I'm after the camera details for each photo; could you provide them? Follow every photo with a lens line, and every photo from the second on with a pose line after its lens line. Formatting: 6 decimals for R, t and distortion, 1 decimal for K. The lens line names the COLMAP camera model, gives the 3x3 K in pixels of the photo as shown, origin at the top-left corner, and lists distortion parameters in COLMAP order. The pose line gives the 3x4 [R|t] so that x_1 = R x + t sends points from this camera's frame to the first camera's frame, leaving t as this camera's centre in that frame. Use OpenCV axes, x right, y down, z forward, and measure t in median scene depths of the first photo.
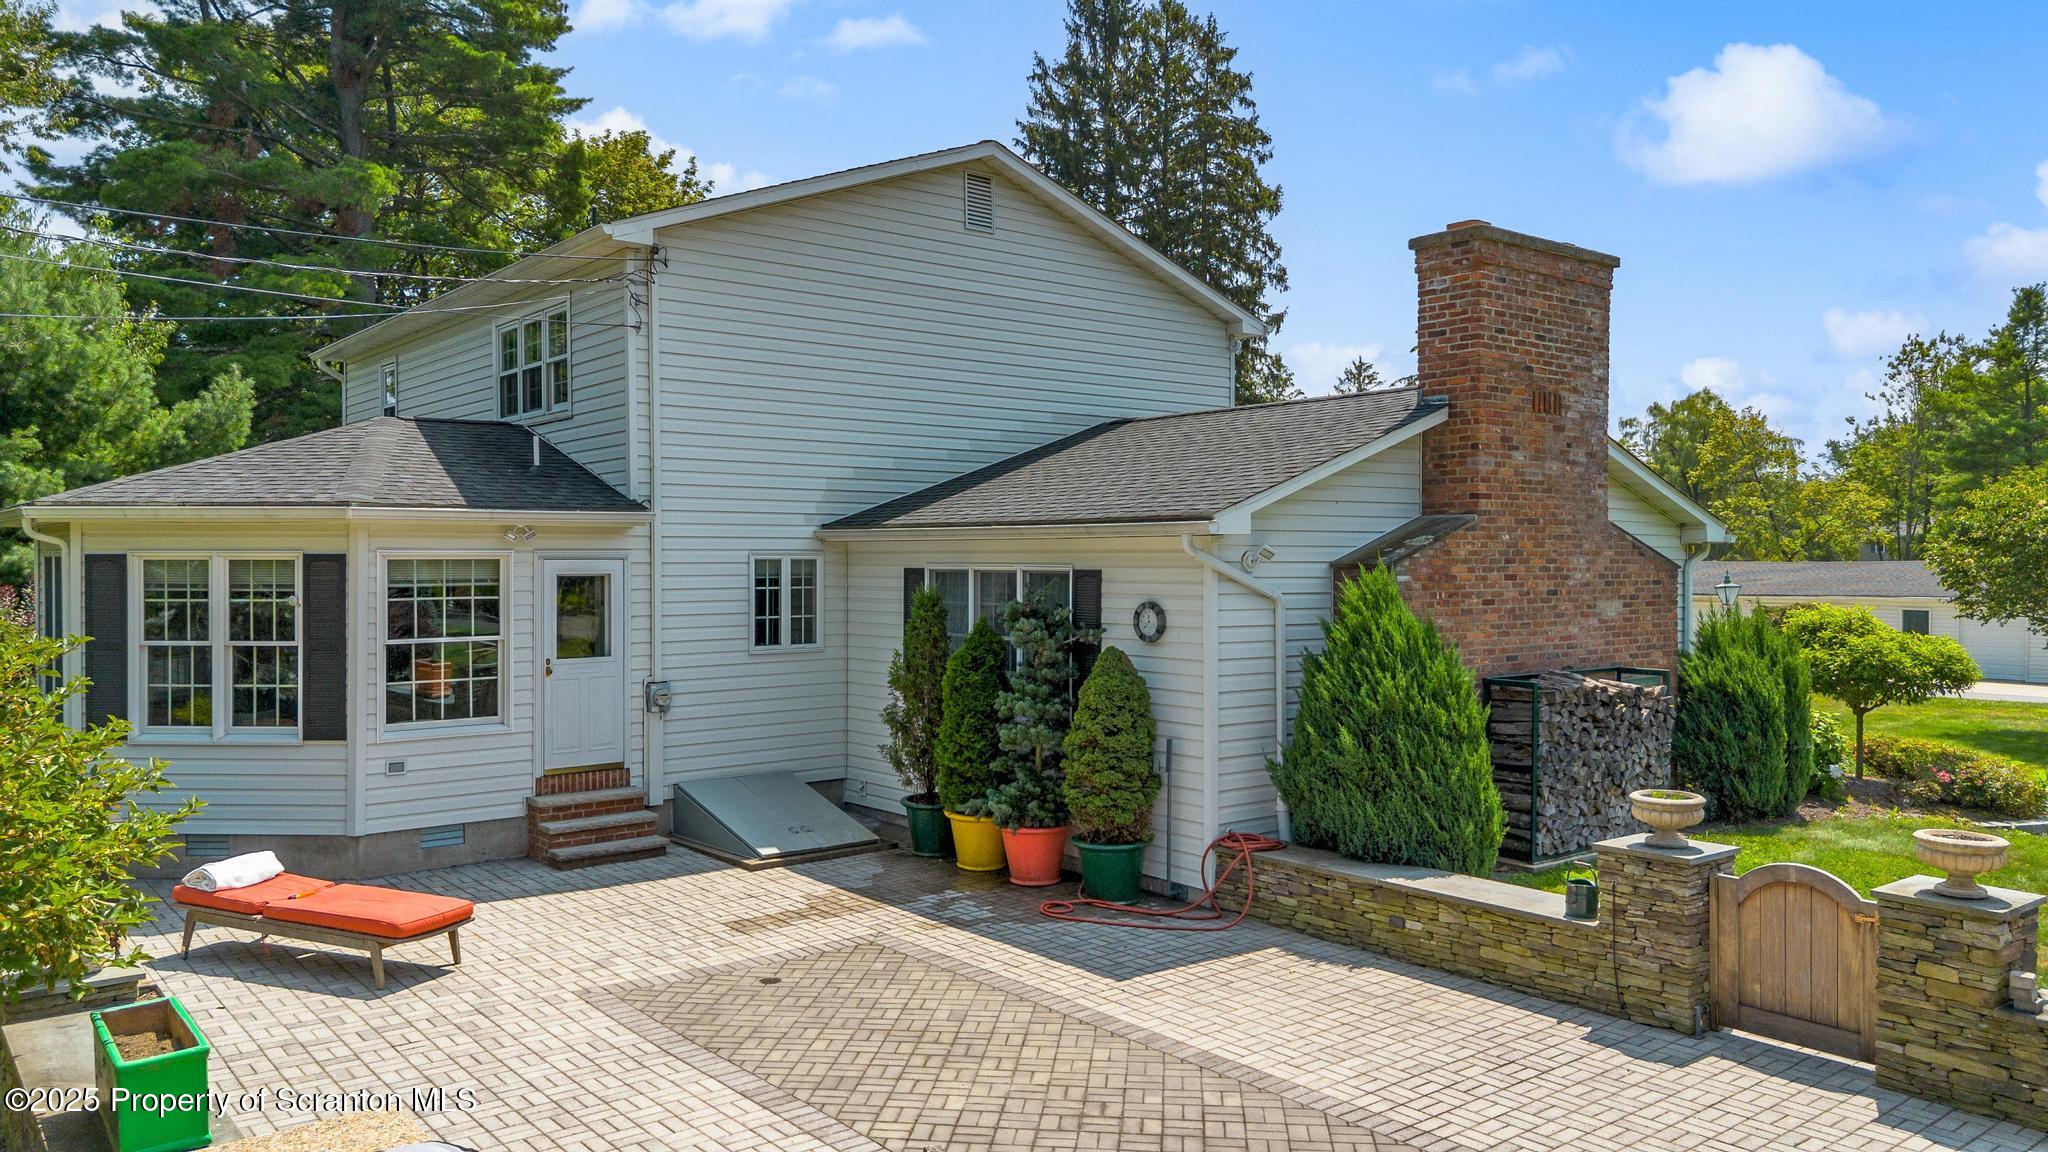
lens RADIAL K [[1445.9, 0, 1028.3], [0, 1445.9, 570.2], [0, 0, 1]] dist [0.006363, 0.003243]
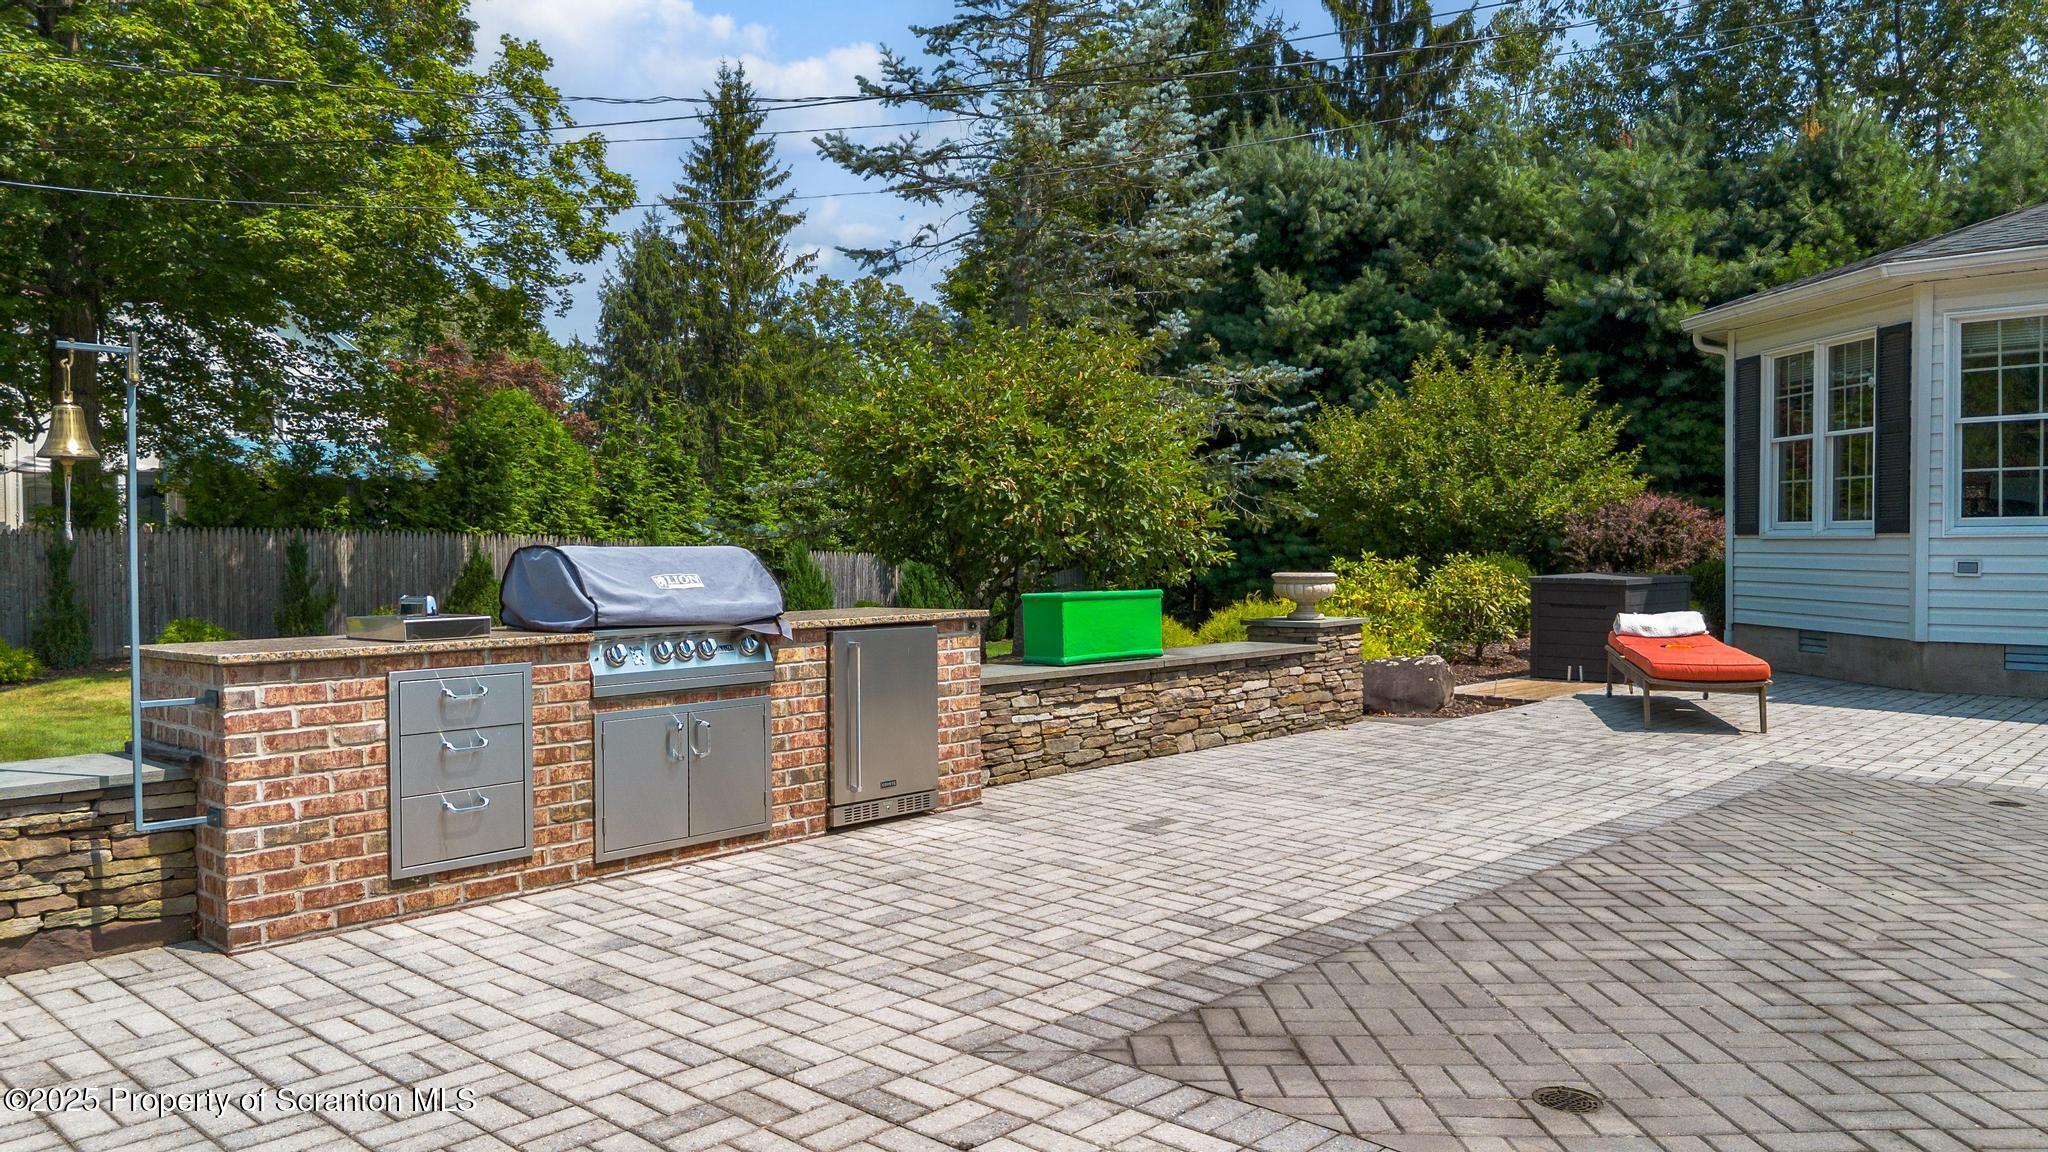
lens RADIAL K [[1445.9, 0, 1024.4], [0, 1445.9, 571.0], [0, 0, 1]] dist [0.006363, 0.003243]
pose [[0.127018, 0.022290, -0.991650, 0.343606], [-0.006436, 0.999745, 0.021648, 0.124542], [0.991880, 0.003632, 0.127129, 0.344752]]
